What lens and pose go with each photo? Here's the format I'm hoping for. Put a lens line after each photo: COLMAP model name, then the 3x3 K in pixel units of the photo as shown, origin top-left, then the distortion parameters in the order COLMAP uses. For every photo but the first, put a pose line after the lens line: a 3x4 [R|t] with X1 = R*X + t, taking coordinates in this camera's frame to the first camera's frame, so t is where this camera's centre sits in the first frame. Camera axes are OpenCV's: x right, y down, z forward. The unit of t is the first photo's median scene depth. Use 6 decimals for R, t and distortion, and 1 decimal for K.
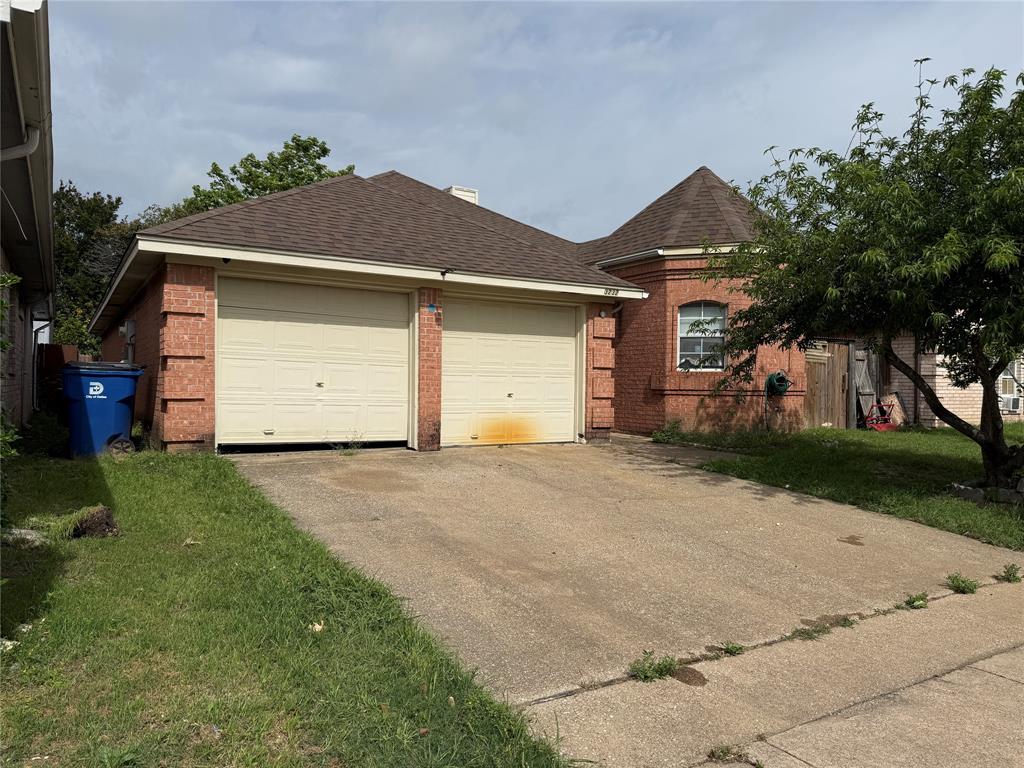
lens RADIAL K [[732.2, 0, 512.0], [0, 732.2, 384.0], [0, 0, 1]] dist [0.005793, 0.000708]
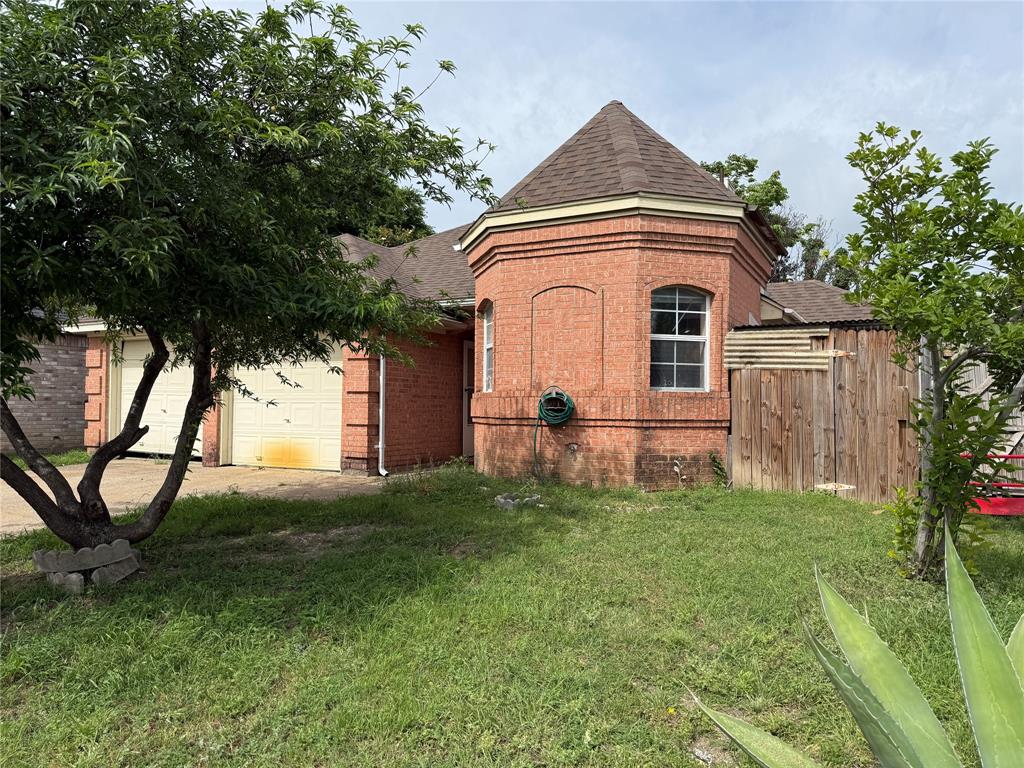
lens RADIAL K [[732.2, 0, 512.0], [0, 732.2, 384.0], [0, 0, 1]] dist [0.005793, 0.000708]
pose [[0.505324, -0.039903, -0.862007, 0.957911], [-0.003384, 0.998831, -0.048220, 0.010737], [0.862923, 0.027284, 0.504598, 0.670628]]
